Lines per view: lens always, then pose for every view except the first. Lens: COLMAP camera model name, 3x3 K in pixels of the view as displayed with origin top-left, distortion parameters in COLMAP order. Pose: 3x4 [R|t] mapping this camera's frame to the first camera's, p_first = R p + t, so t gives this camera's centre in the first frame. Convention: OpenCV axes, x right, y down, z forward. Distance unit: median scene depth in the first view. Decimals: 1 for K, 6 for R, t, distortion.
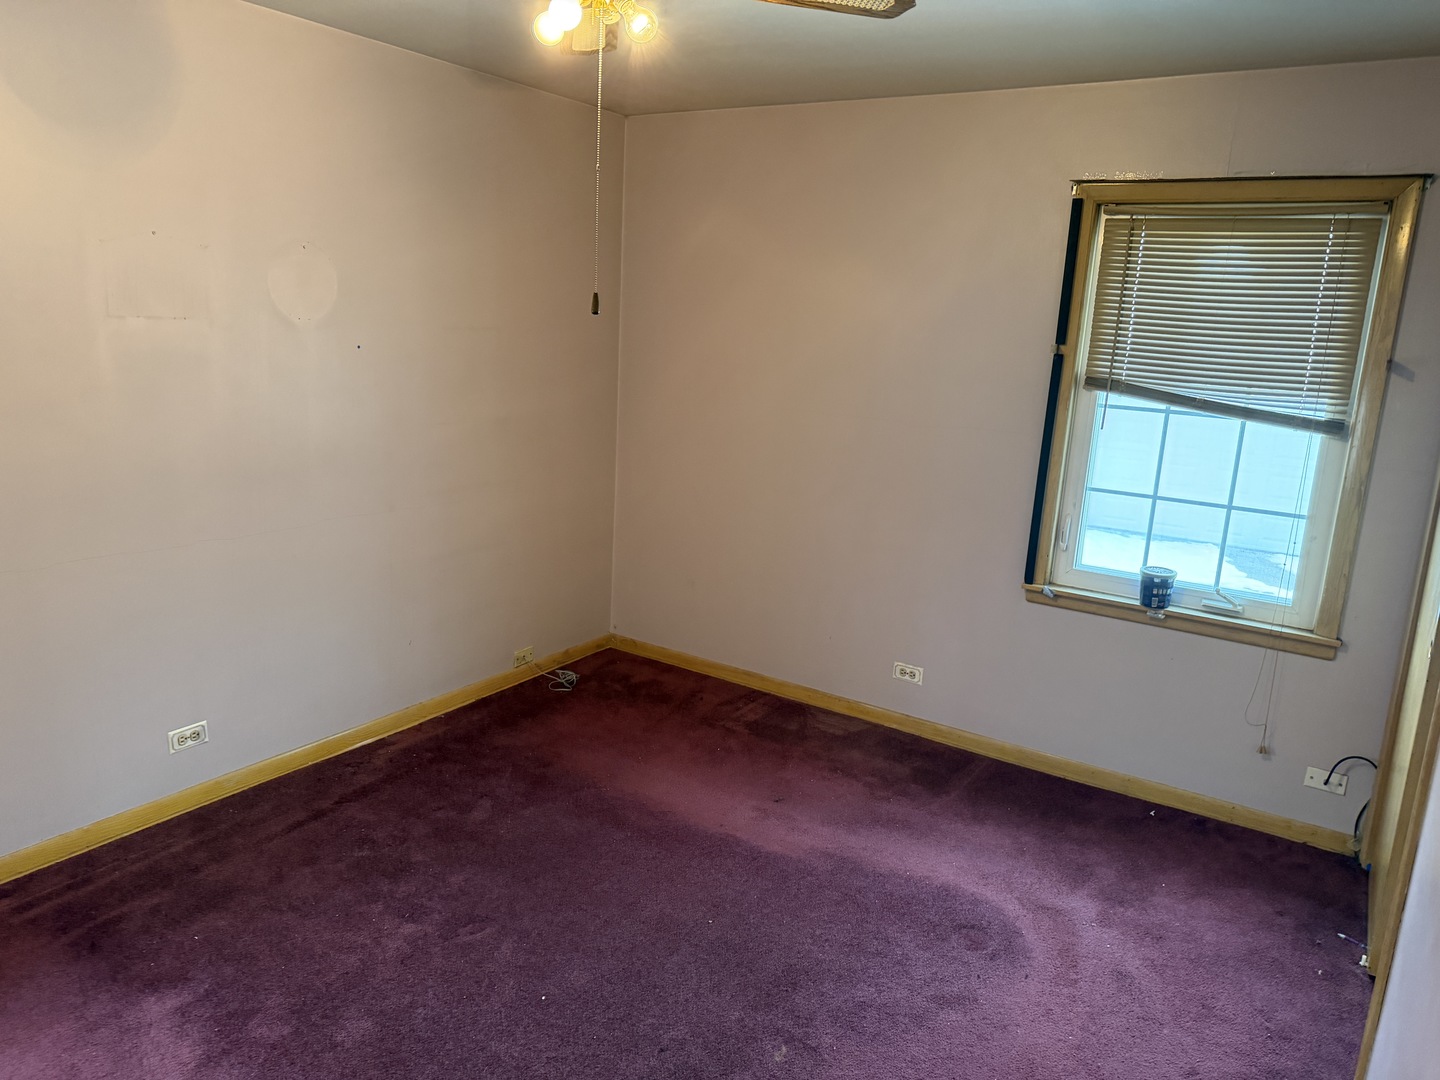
lens RADIAL K [[991.2, 0, 720.0], [0, 991.2, 540.0], [0, 0, 1]] dist [0.007920, -0.034456]
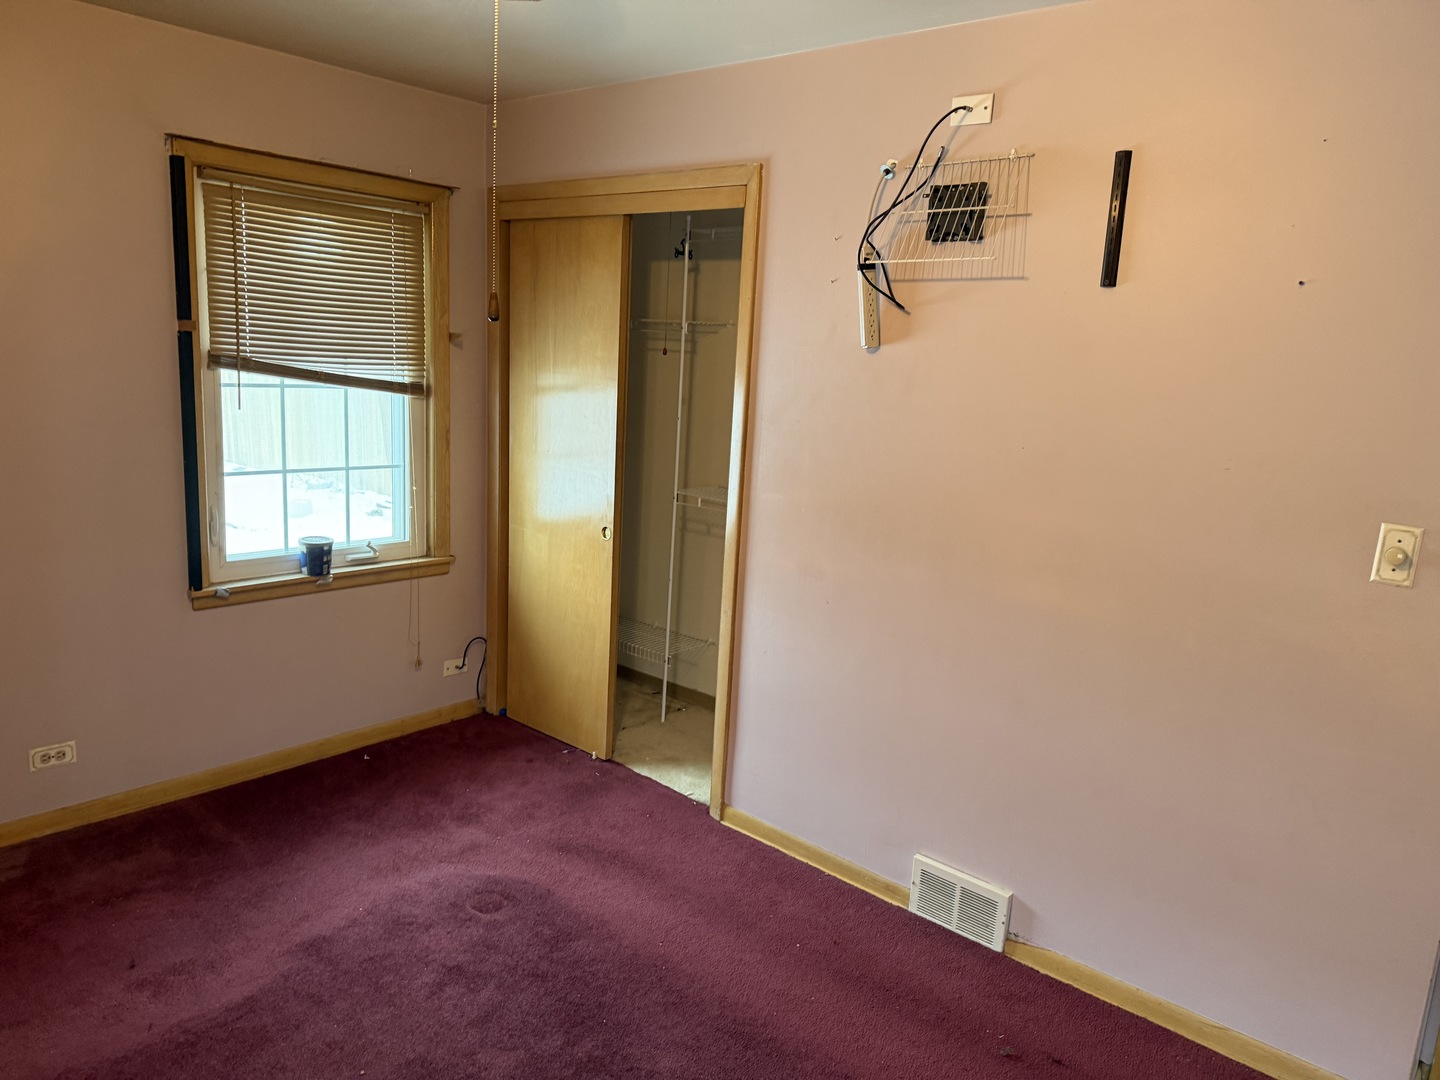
lens RADIAL K [[991.2, 0, 720.0], [0, 991.2, 540.0], [0, 0, 1]] dist [0.007920, -0.034456]
pose [[0.127536, -0.230564, 0.964663, -0.509614], [0.156041, 0.965158, 0.210052, -0.121714], [-0.979482, 0.123738, 0.159070, 0.424705]]
